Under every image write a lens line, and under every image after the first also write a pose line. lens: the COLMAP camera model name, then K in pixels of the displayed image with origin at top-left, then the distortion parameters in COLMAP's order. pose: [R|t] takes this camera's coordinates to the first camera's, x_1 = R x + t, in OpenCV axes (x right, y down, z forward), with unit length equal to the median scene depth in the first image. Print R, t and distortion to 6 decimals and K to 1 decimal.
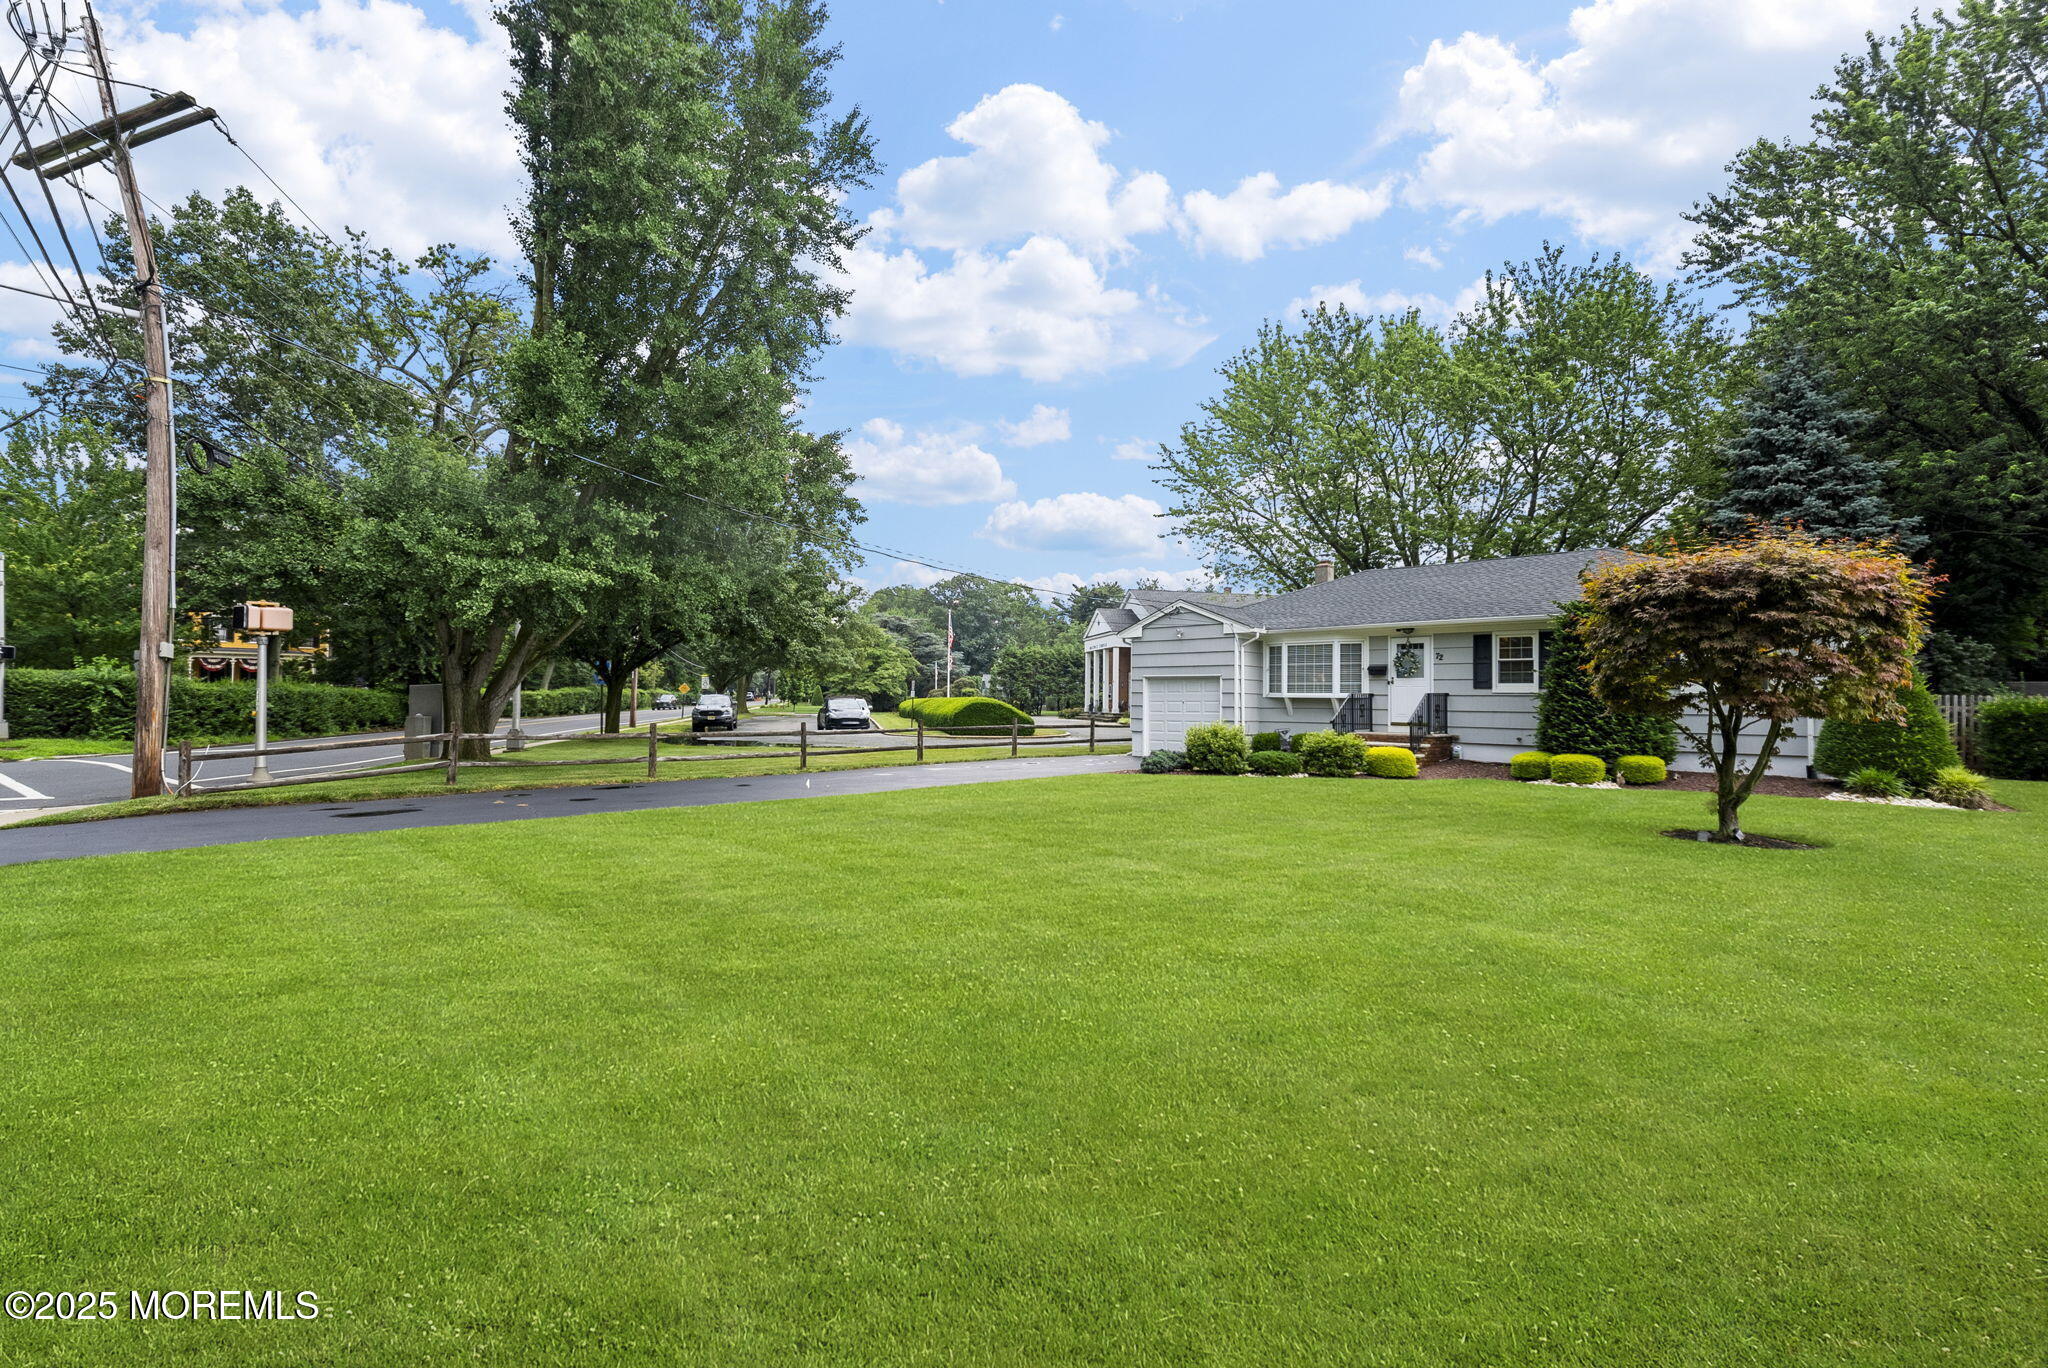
lens RADIAL K [[888.2, 0, 1024.0], [0, 888.2, 684.0], [0, 0, 1]] dist [-0.018498, -0.000016]
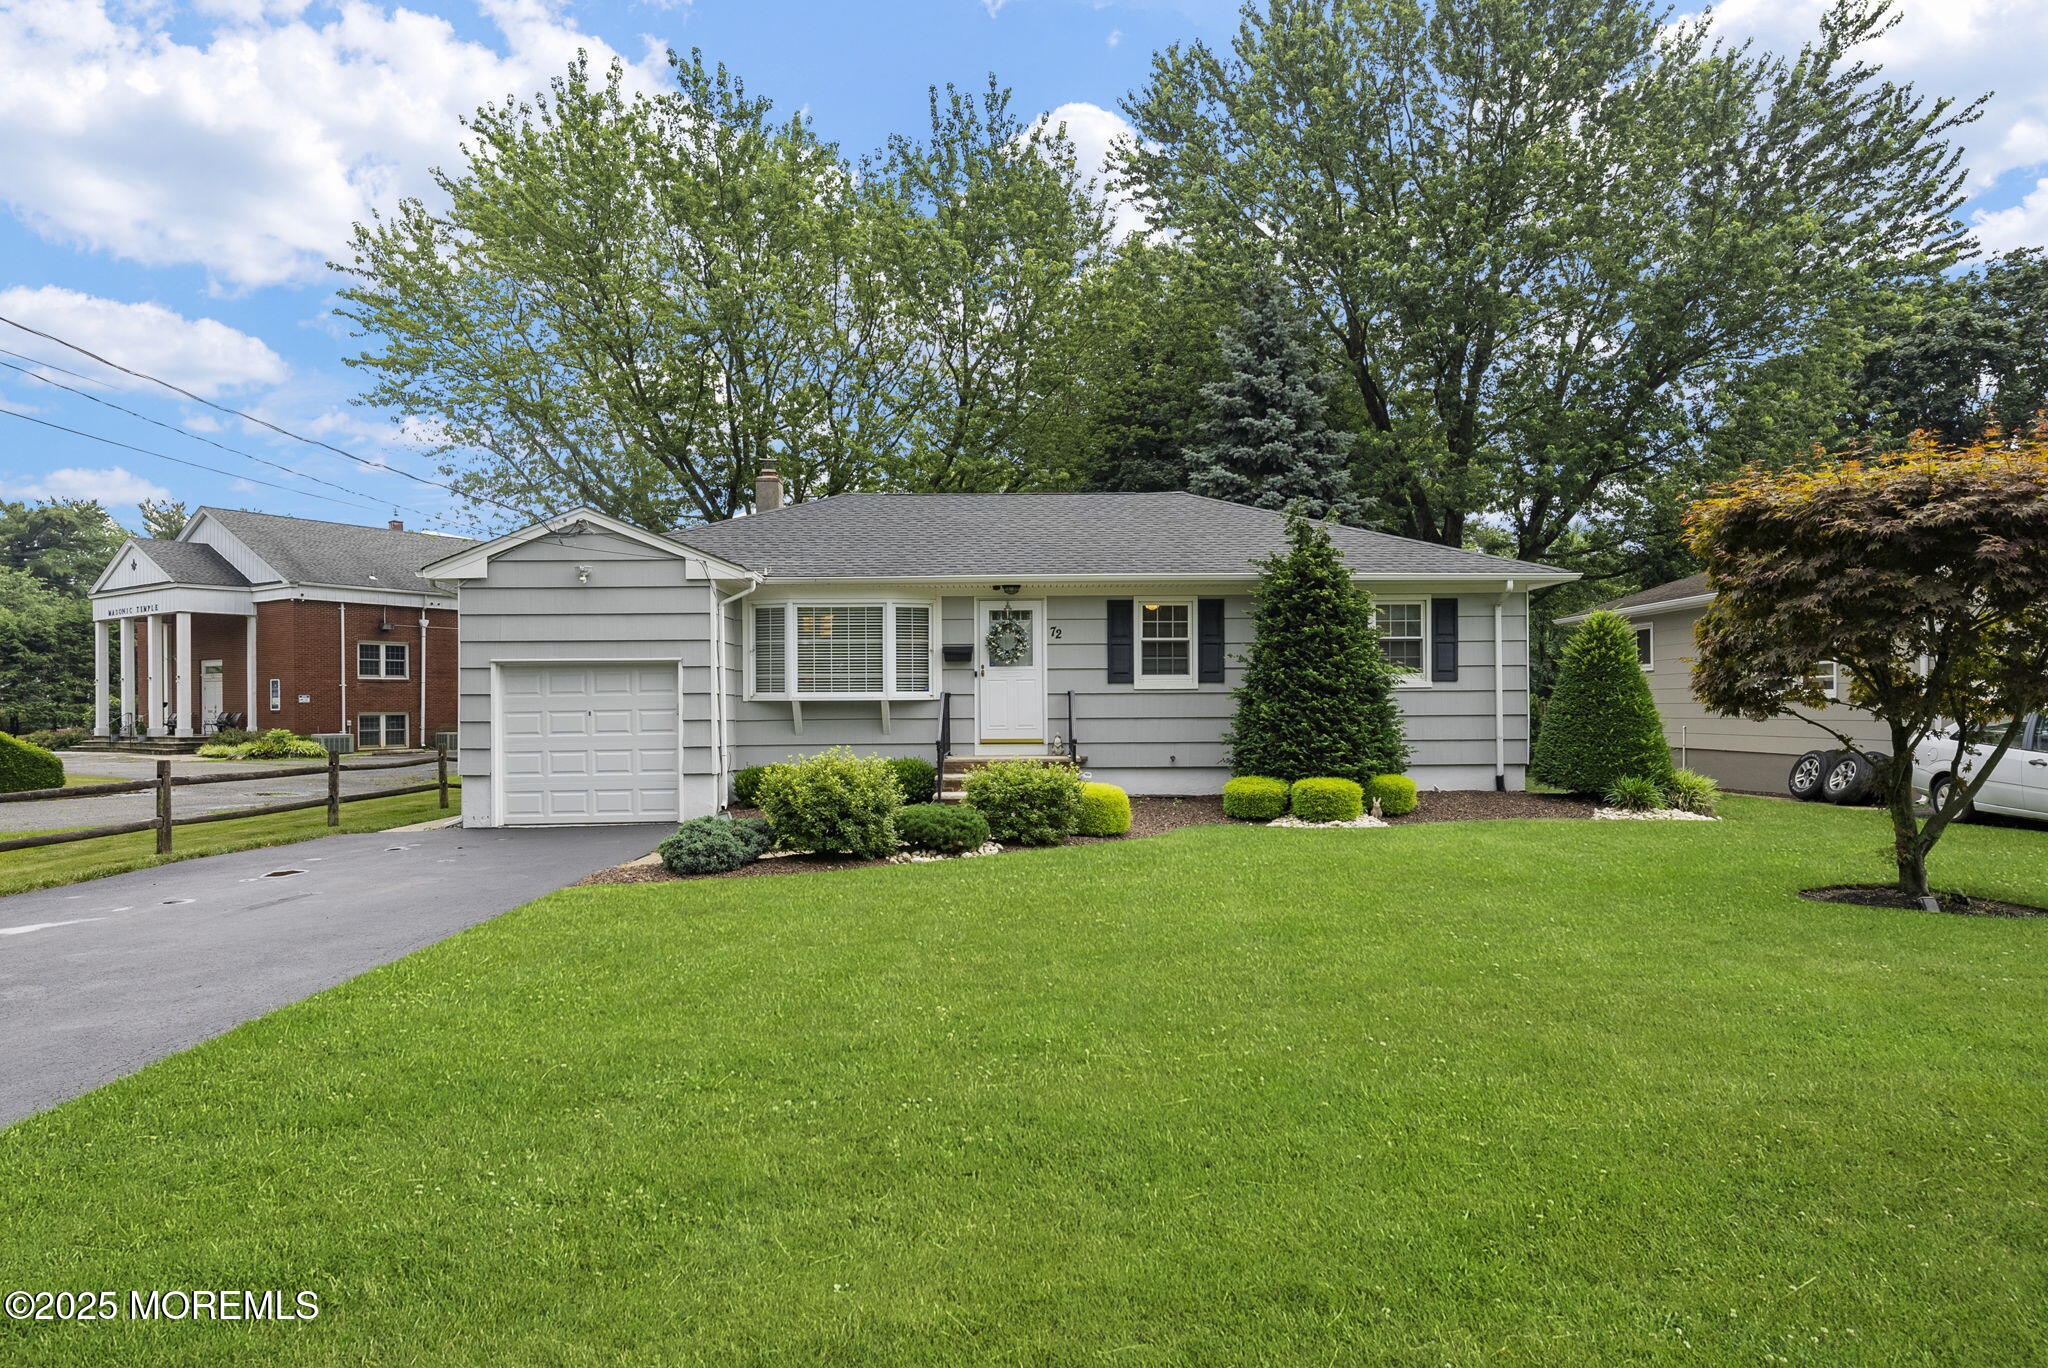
lens RADIAL K [[1177.1, 0, 1034.7], [0, 1177.1, 717.9], [0, 0, 1]] dist [-0.005448, 0.001928]
pose [[0.697738, -0.022951, 0.715985, -0.134553], [0.001807, 0.999540, 0.030280, 0.004057], [-0.716351, -0.019834, 0.697458, 0.394766]]
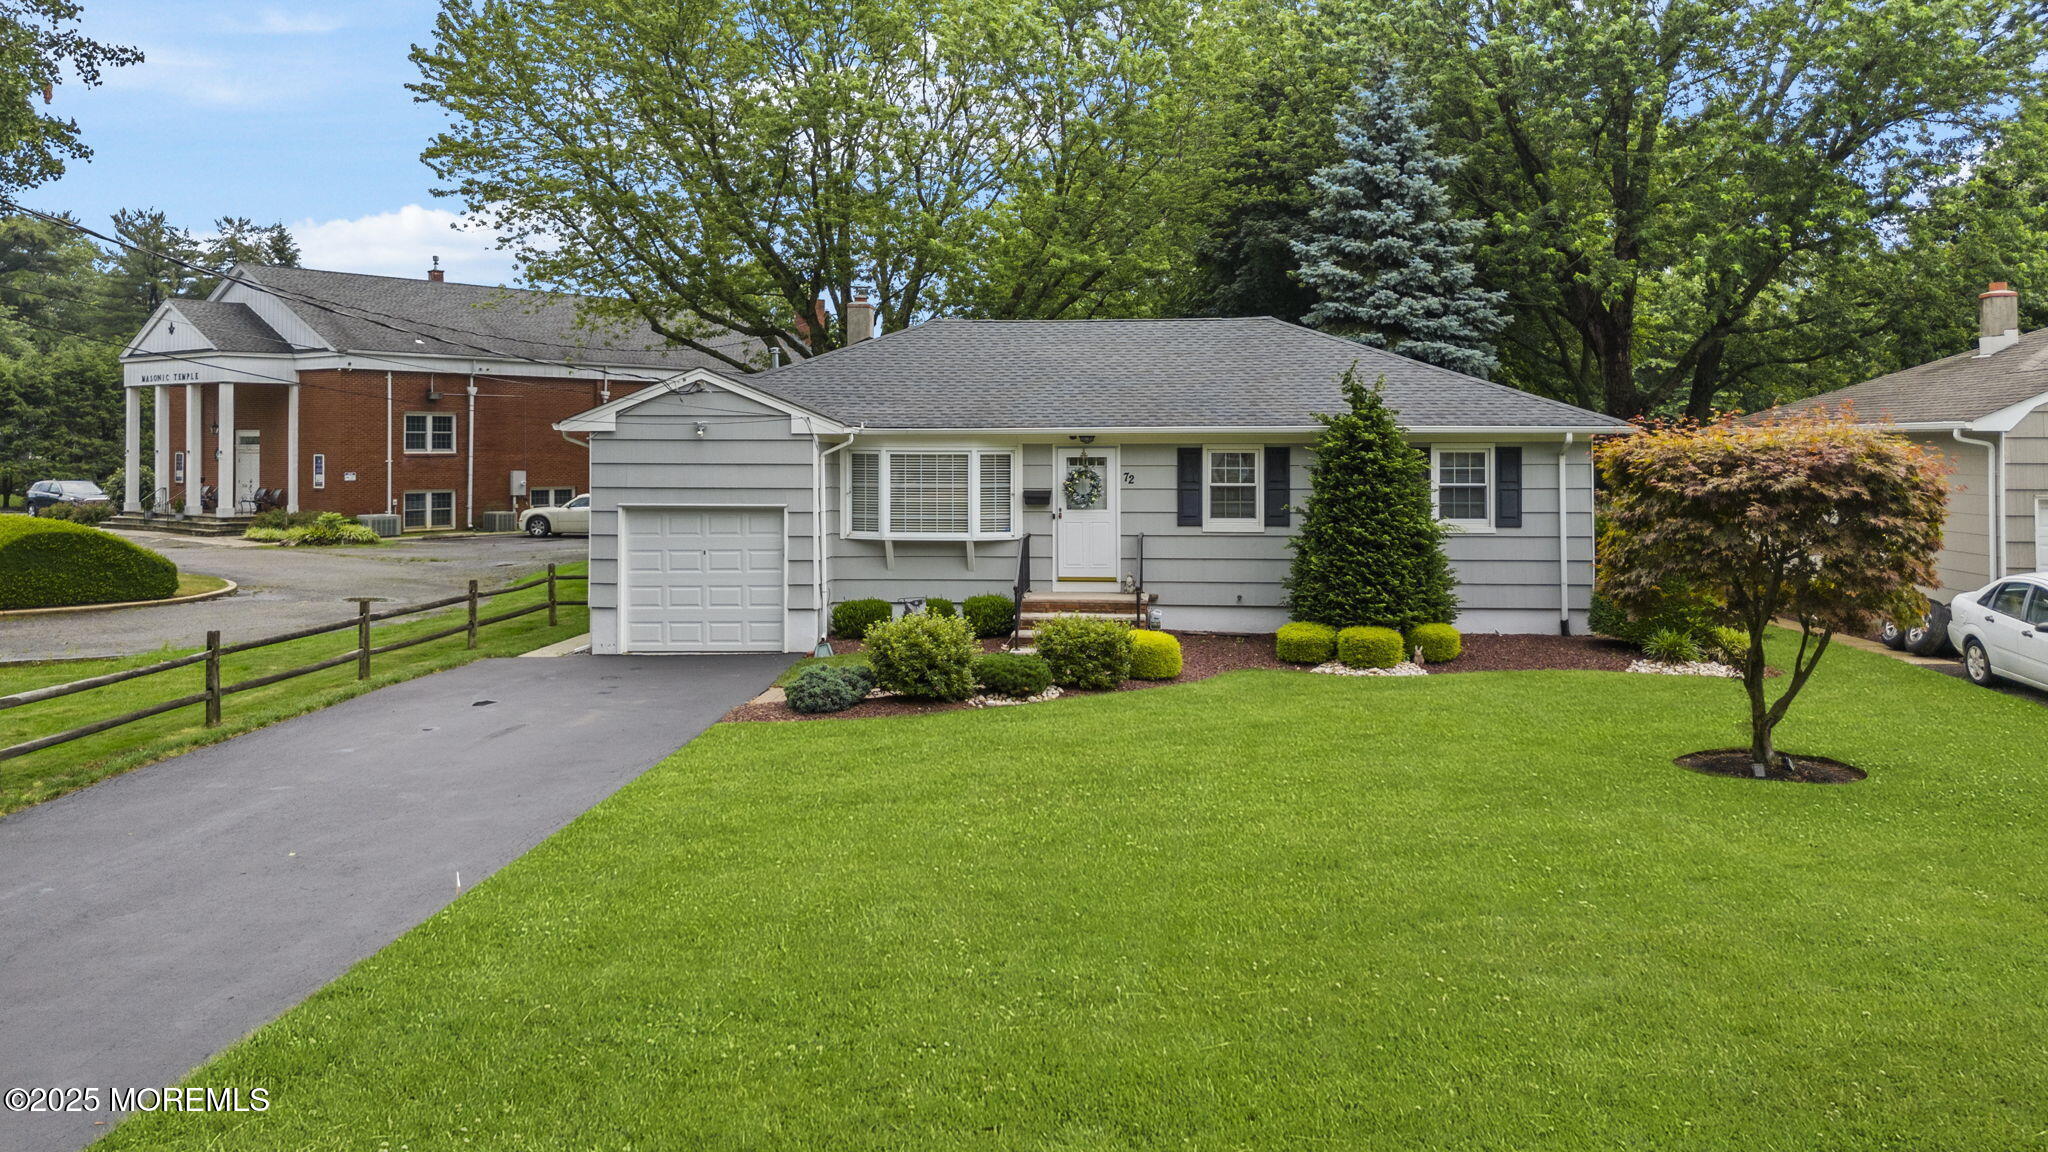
lens RADIAL K [[1525.1, 0, 1018.5], [0, 1525.1, 455.8], [0, 0, 1]] dist [0.074877, -0.111560]
pose [[0.768243, -0.016419, 0.639947, -0.315097], [-0.001715, 0.999615, 0.027705, -0.074335], [-0.640156, -0.022381, 0.767919, 0.151680]]
